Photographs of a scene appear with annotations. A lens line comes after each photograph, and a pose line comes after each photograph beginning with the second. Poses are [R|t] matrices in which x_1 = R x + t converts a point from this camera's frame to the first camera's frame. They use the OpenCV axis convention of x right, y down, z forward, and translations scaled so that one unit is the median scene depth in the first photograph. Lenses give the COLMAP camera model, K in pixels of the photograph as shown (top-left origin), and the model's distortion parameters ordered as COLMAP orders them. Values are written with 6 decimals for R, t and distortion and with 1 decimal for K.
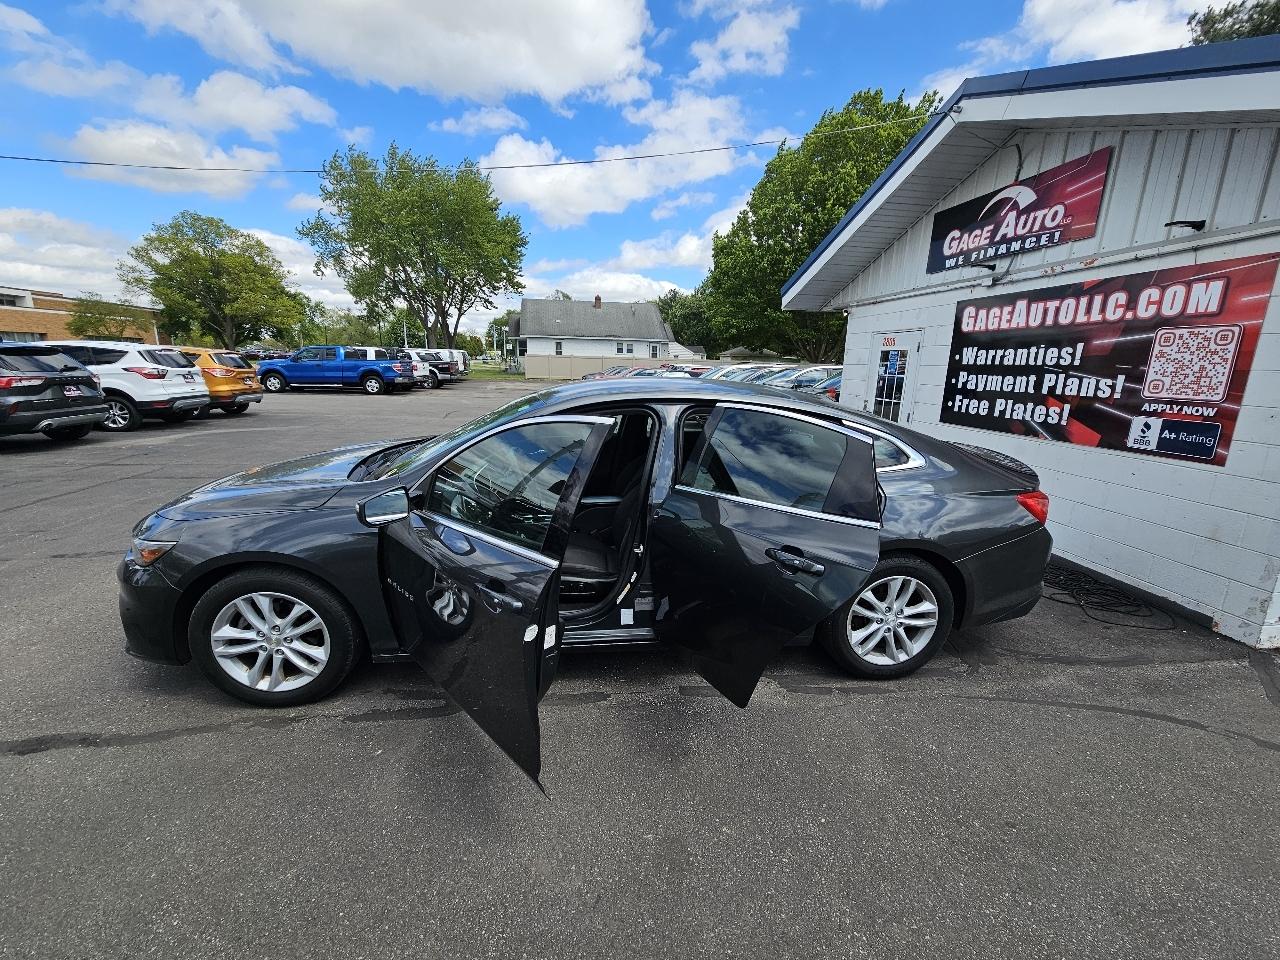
lens RADIAL K [[517.2, 0, 639.3], [0, 517.2, 482.9], [0, 0, 1]] dist [0.002155, -0.001454]
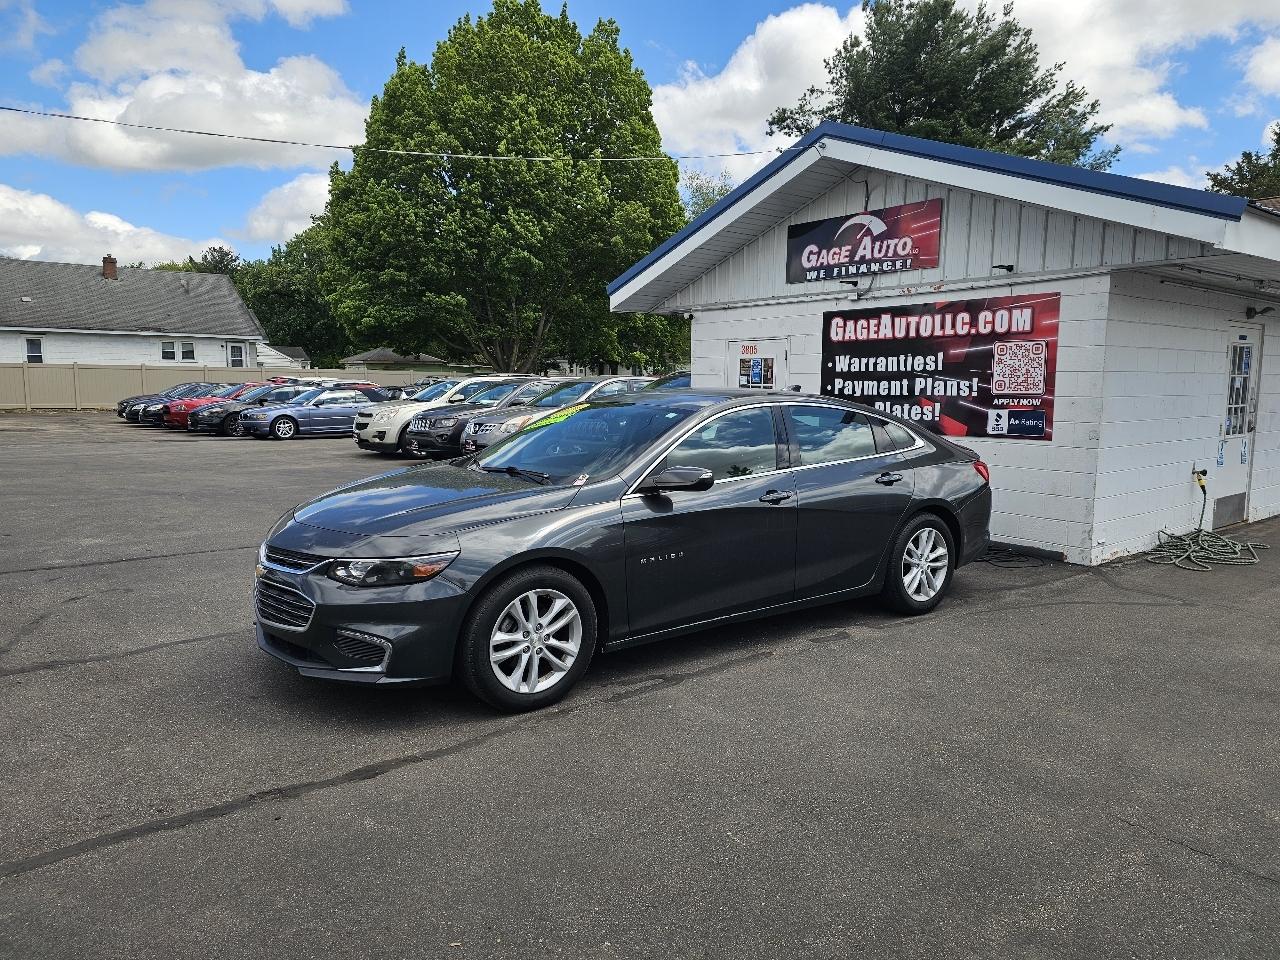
lens RADIAL K [[849.4, 0, 635.6], [0, 849.4, 481.8], [0, 0, 1]] dist [0.069115, -0.063026]
pose [[0.868854, -0.076488, 0.489124, -0.586517], [0.125829, 0.989667, -0.068754, 0.057981], [-0.478811, 0.121283, 0.869500, -0.273419]]
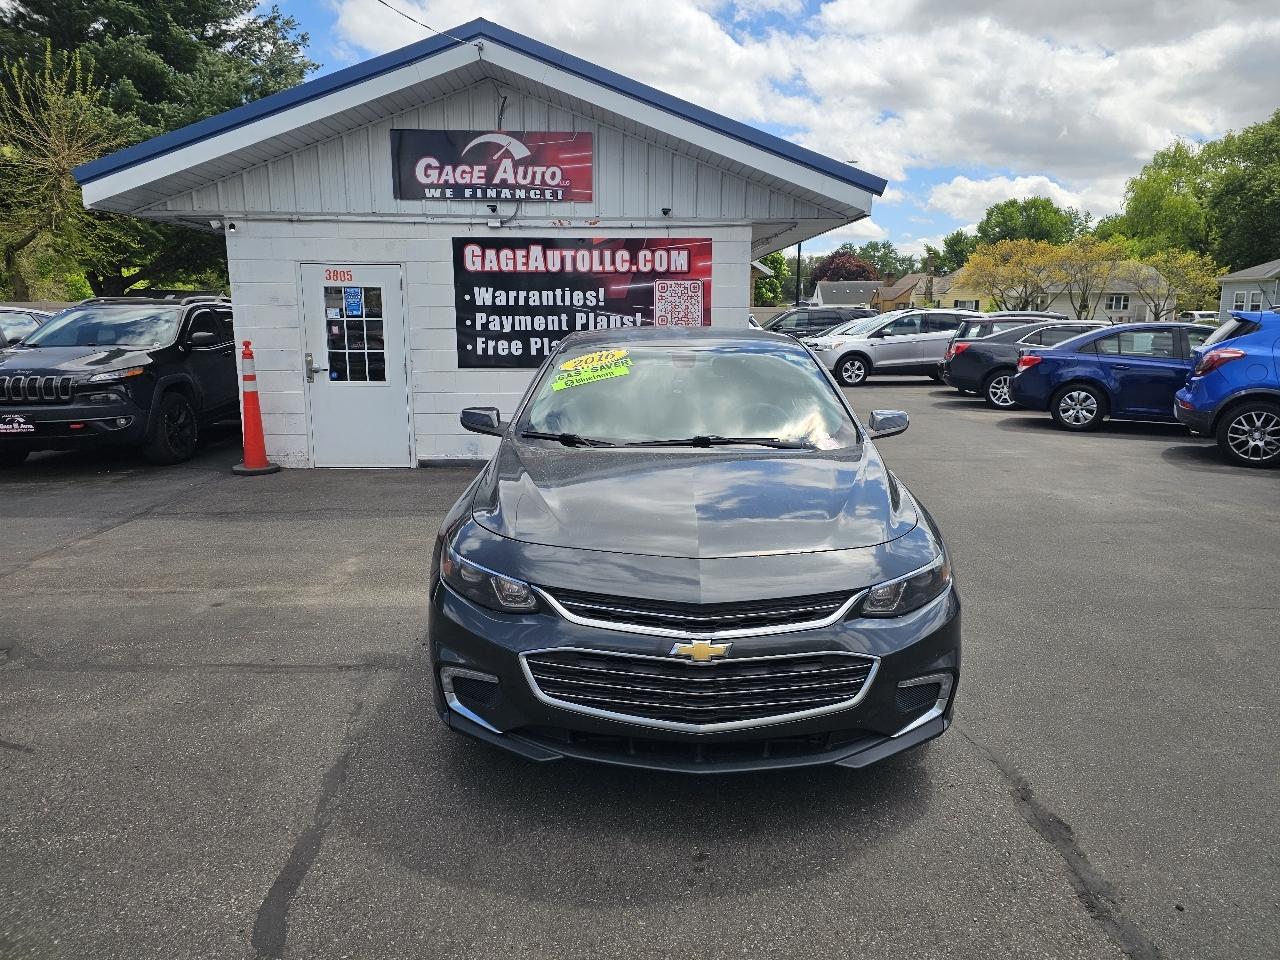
lens RADIAL K [[849.4, 0, 648.3], [0, 849.4, 474.4], [0, 0, 1]] dist [0.069115, -0.063026]
pose [[0.120746, -0.206336, 0.971003, -0.936837], [0.226495, 0.958085, 0.175426, -0.135103], [-0.966499, 0.198745, 0.162419, 0.503056]]
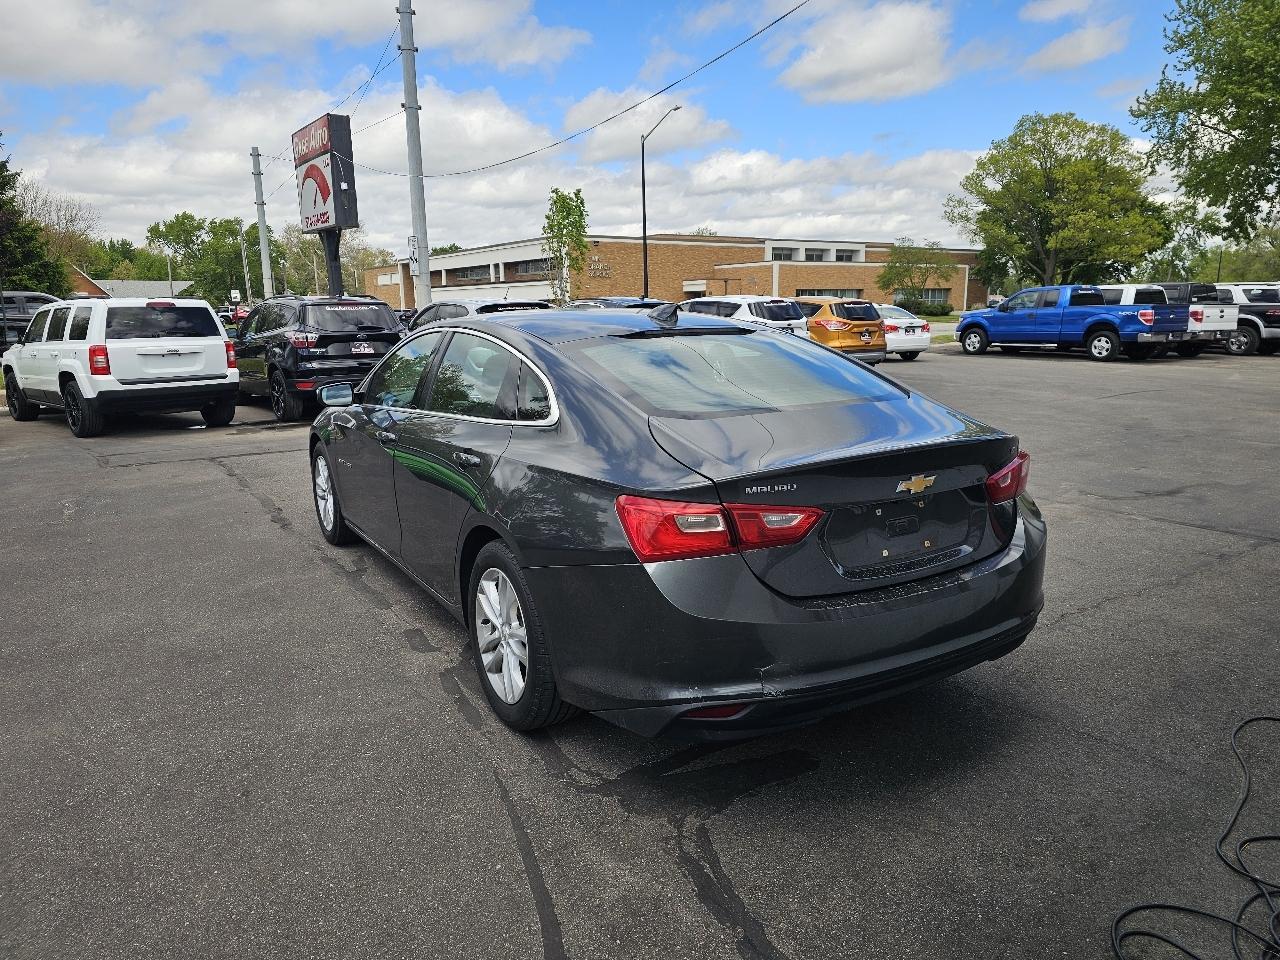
lens RADIAL K [[849.4, 0, 638.8], [0, 849.4, 467.6], [0, 0, 1]] dist [0.069115, -0.063026]
pose [[0.423743, 0.137989, -0.895210, 0.790094], [-0.185475, 0.980604, 0.063358, -0.034850], [0.886589, 0.139191, 0.441118, 0.305665]]
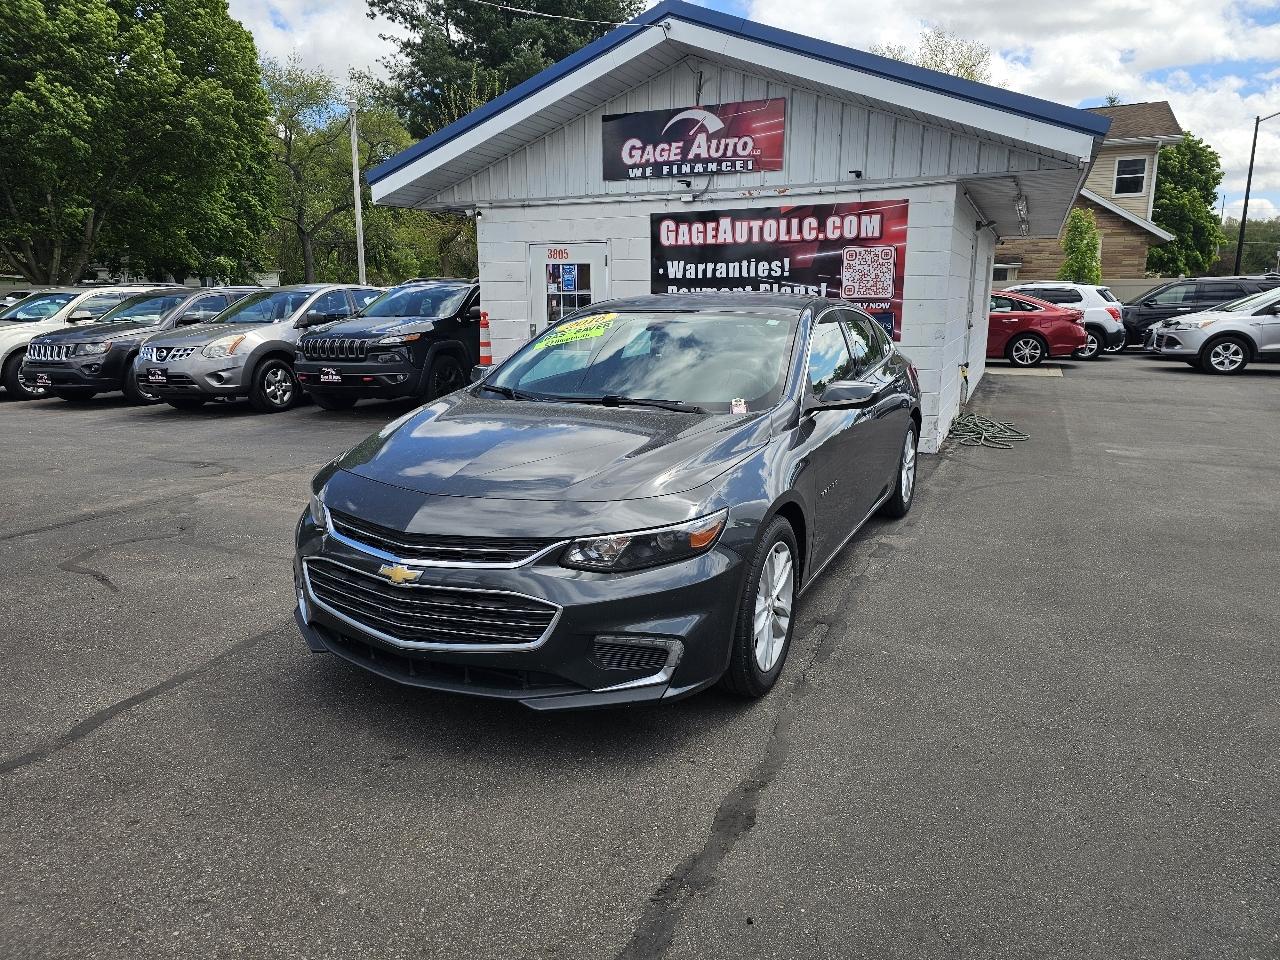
lens RADIAL K [[849.4, 0, 629.2], [0, 849.4, 476.0], [0, 0, 1]] dist [0.069115, -0.063026]
pose [[0.549491, -0.198681, 0.811533, -0.834603], [0.205452, 0.973621, 0.099252, -0.036331], [-0.809845, 0.112193, 0.575815, 0.158035]]
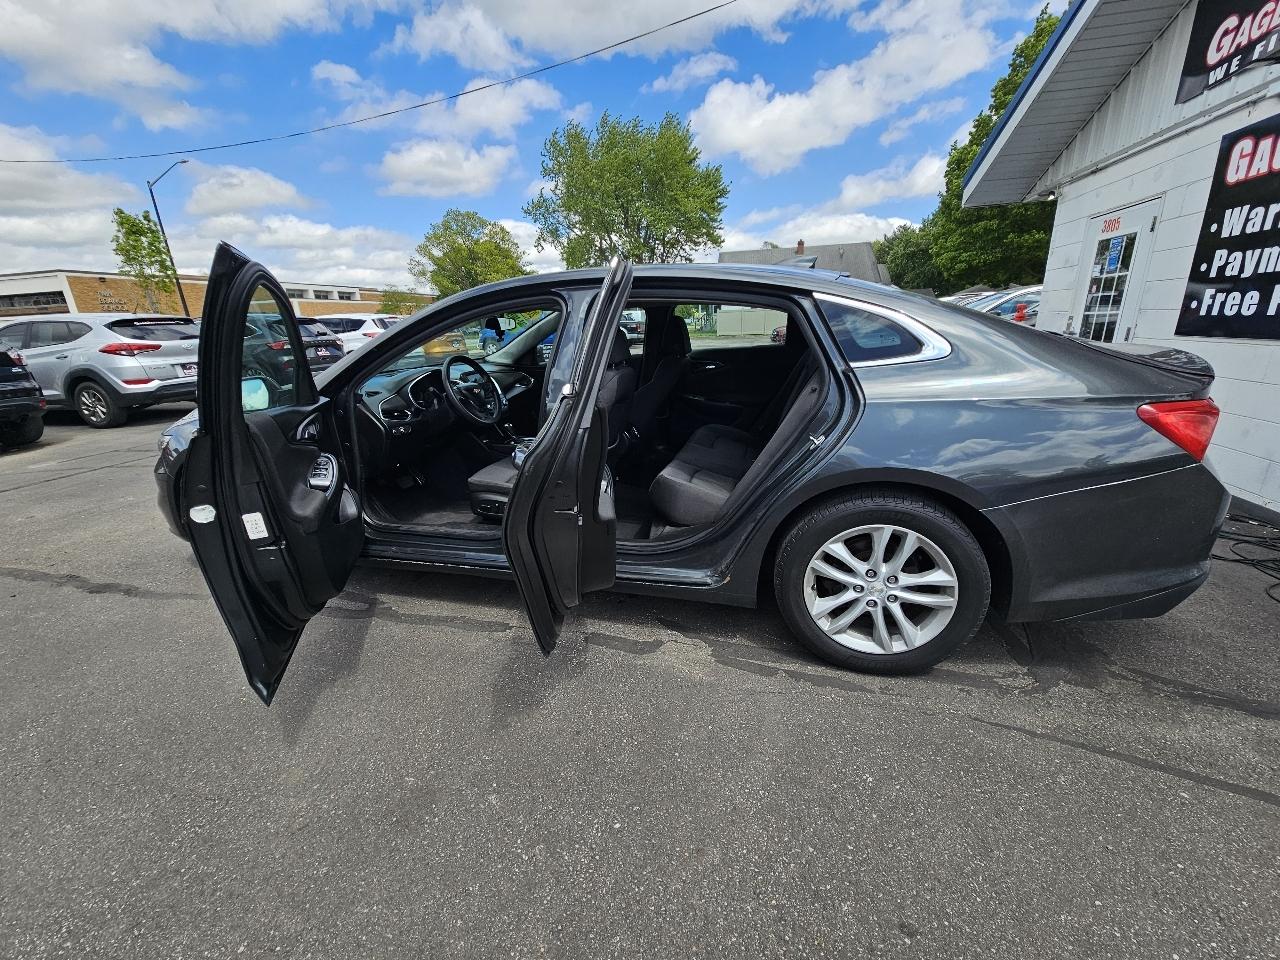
lens RADIAL K [[517.2, 0, 639.0], [0, 517.2, 481.6], [0, 0, 1]] dist [0.002155, -0.001454]
pose [[0.925049, 0.055242, -0.375809, 0.221414], [-0.028556, 0.996682, 0.076218, 0.040041], [0.378773, -0.059774, 0.923557, 0.129705]]
